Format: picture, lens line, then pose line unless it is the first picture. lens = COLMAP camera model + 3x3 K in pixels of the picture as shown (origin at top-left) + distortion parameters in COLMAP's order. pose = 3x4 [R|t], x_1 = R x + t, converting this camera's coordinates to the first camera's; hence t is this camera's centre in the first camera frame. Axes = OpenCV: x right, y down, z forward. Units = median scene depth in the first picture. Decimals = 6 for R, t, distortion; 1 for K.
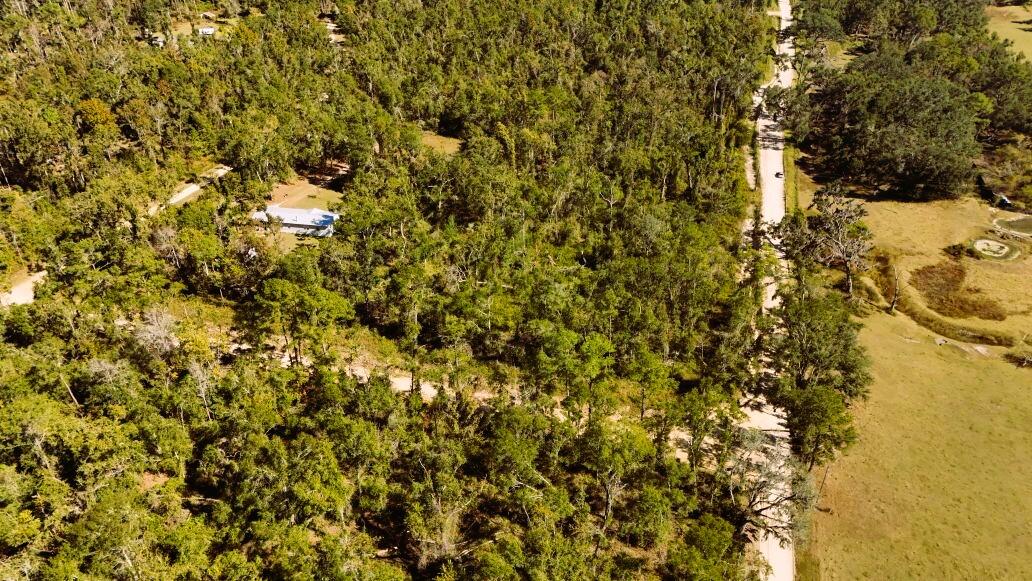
lens RADIAL K [[742.7, 0, 516.0], [0, 742.7, 292.3], [0, 0, 1]] dist [0.052145, -0.013092]
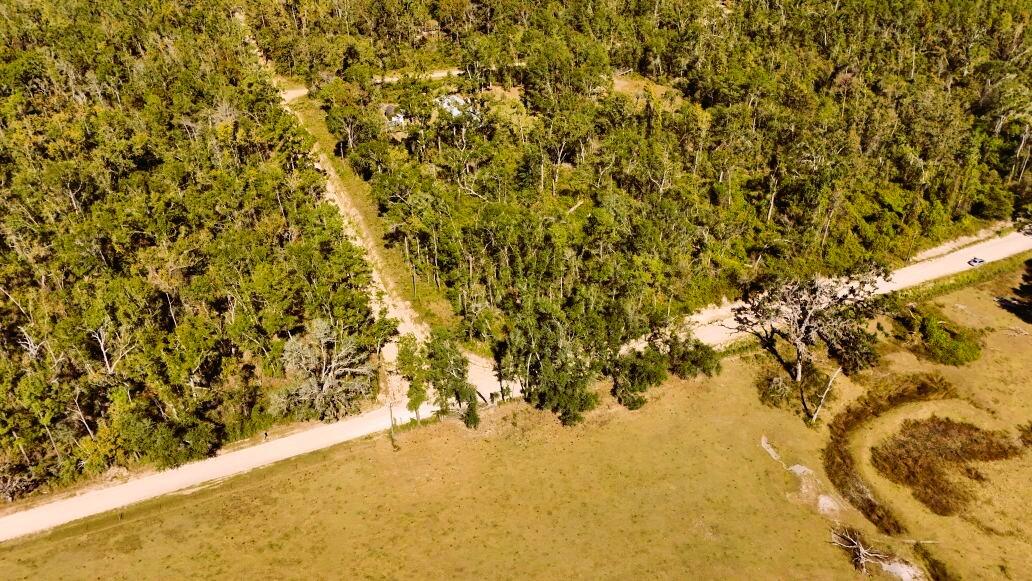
lens RADIAL K [[742.7, 0, 512.6], [0, 742.7, 290.9], [0, 0, 1]] dist [0.052145, -0.013092]
pose [[0.648593, 0.436703, -0.623393, 0.648082], [-0.408032, 0.890889, 0.199564, -0.112254], [0.642524, 0.124929, 0.756013, 0.164289]]
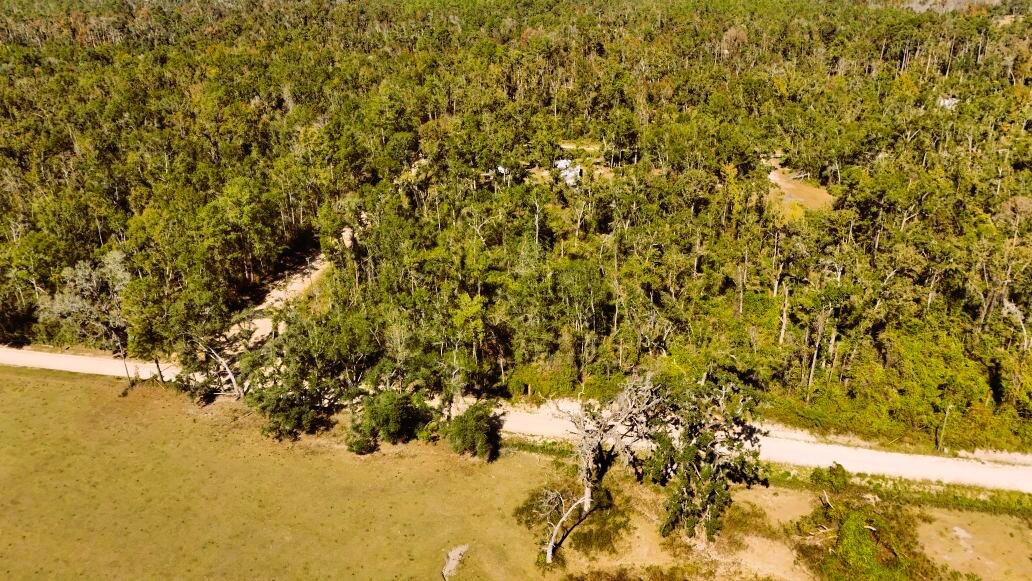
lens RADIAL K [[742.7, 0, 515.1], [0, 742.7, 295.2], [0, 0, 1]] dist [0.052145, -0.013092]
pose [[0.105935, 0.425624, -0.898678, 0.817043], [-0.520203, 0.793947, 0.314701, -0.264129], [0.847447, 0.434157, 0.305517, 0.642314]]
